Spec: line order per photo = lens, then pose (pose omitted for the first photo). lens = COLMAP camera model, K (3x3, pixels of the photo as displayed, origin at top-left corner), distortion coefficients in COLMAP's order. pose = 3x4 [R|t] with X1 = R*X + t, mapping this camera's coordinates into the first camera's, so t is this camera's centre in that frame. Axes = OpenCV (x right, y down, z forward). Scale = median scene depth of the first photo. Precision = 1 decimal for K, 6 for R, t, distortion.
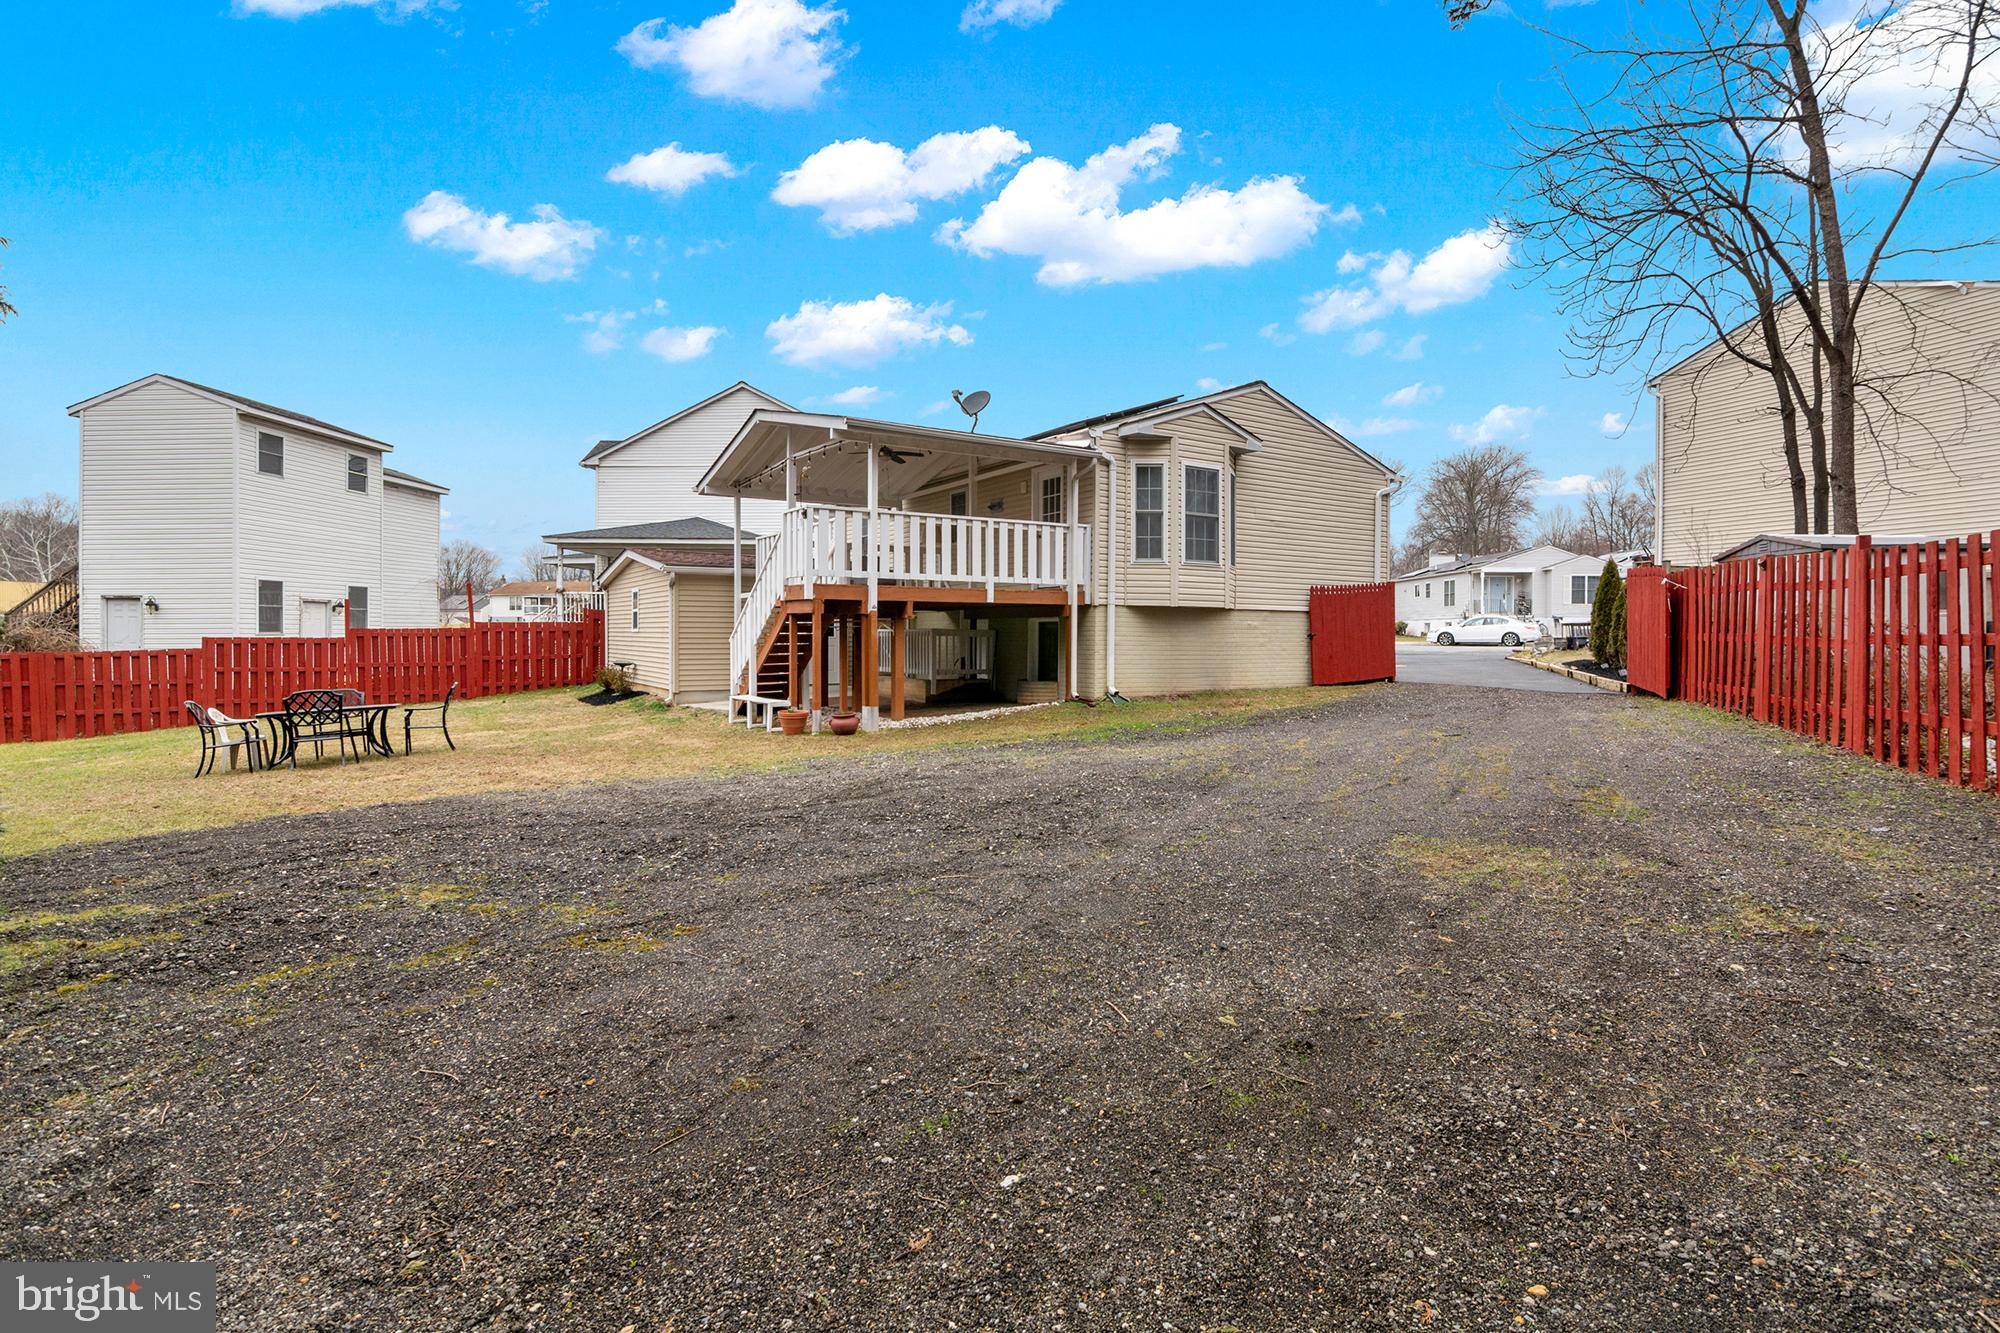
lens RADIAL K [[999.9, 0, 1002.3], [0, 999.9, 531.8], [0, 0, 1]] dist [0.000465, -0.005726]
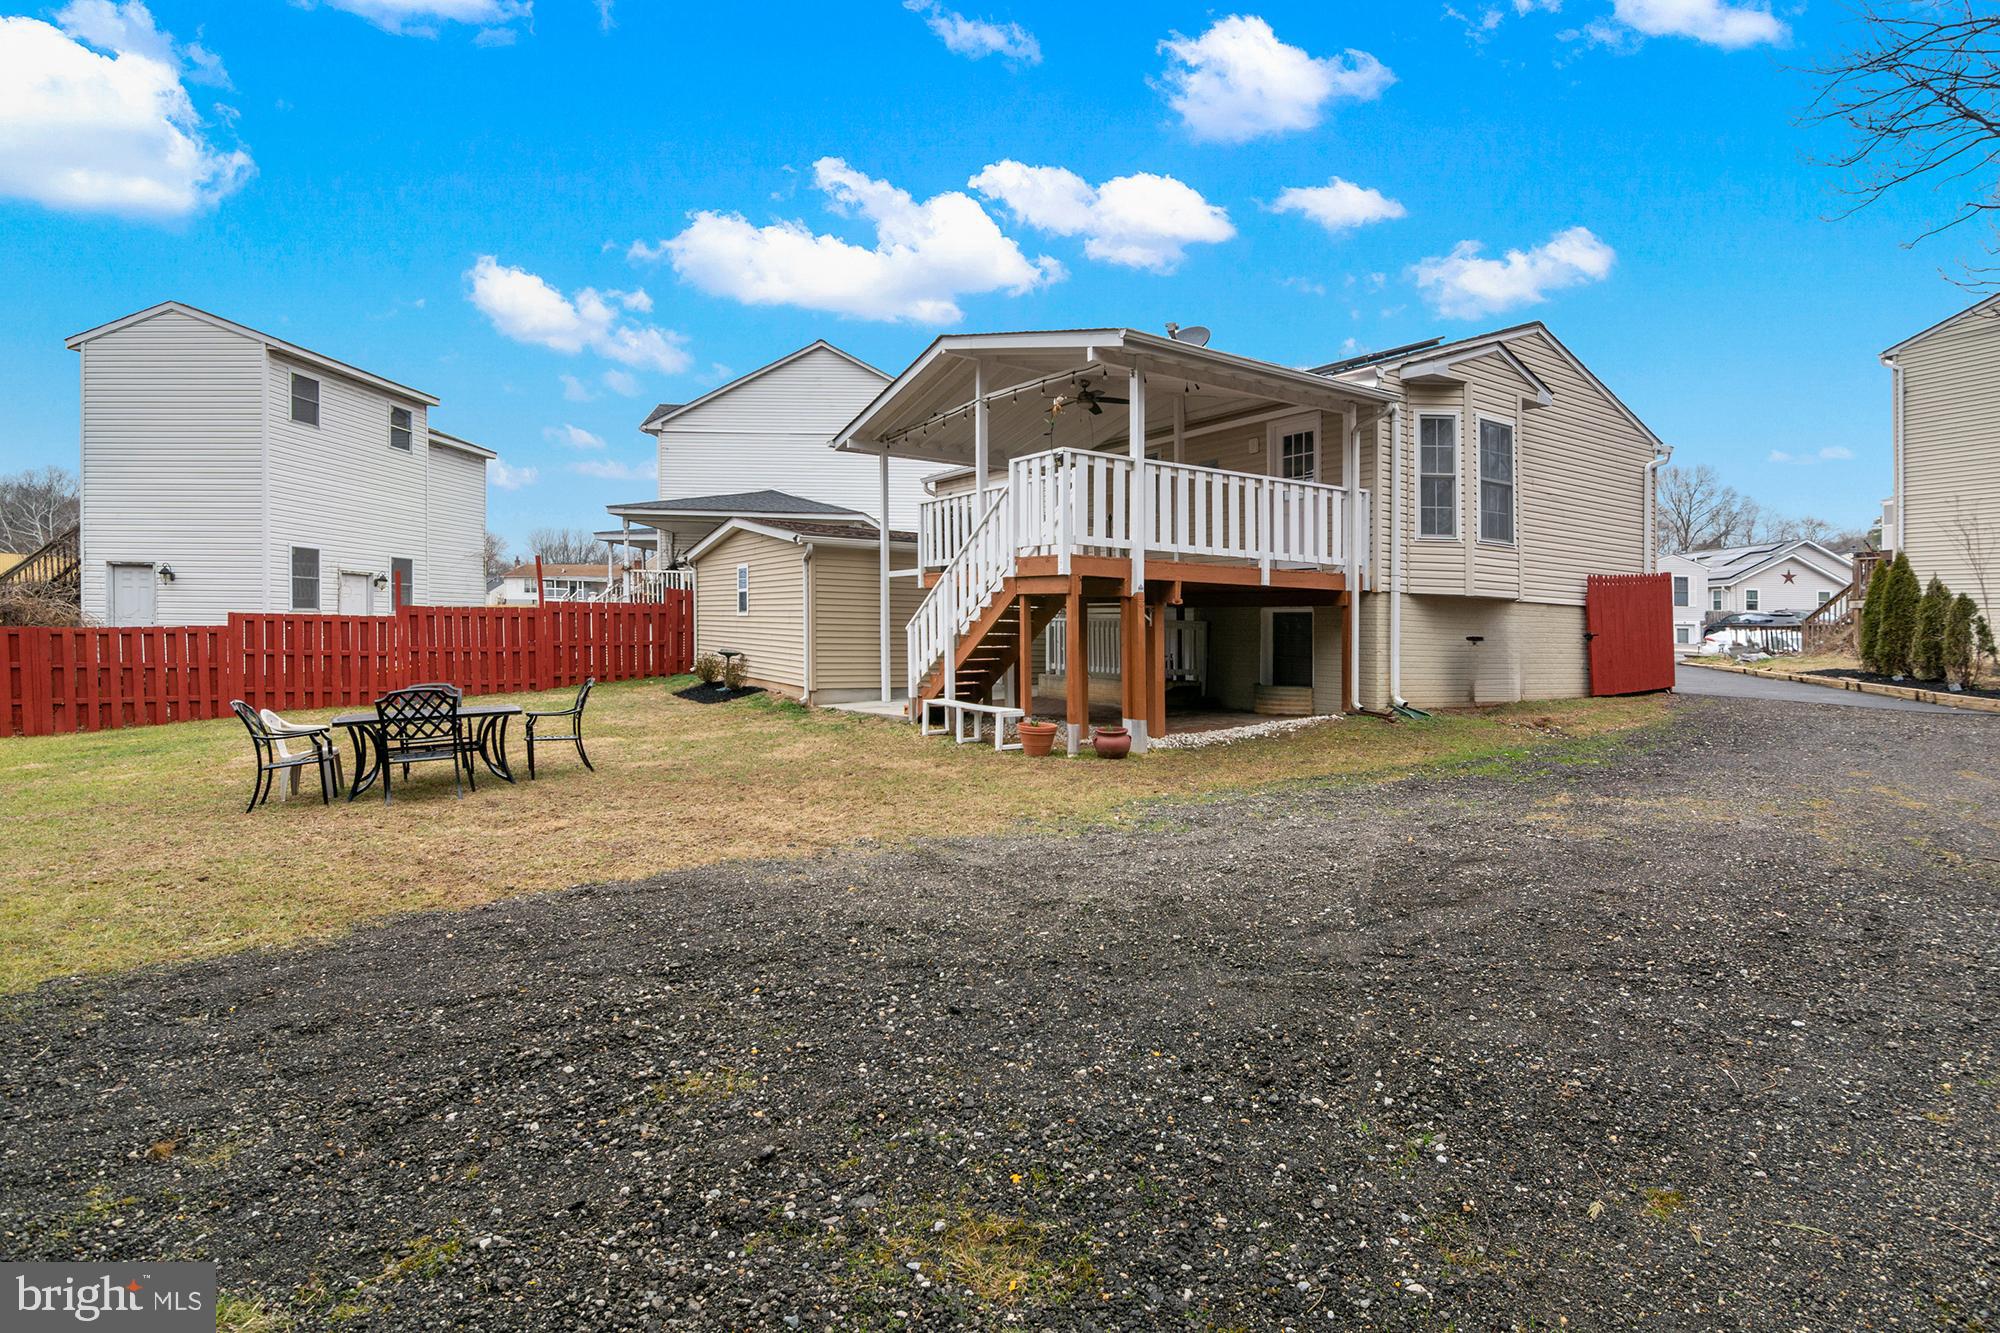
lens RADIAL K [[995.5, 0, 1004.1], [0, 995.5, 551.2], [0, 0, 1]] dist [0.000258, -0.005751]
pose [[0.999816, 0.019052, 0.002180, -0.168709], [-0.019103, 0.999473, 0.026231, 0.021900], [-0.001679, -0.026268, 0.999654, 0.183461]]
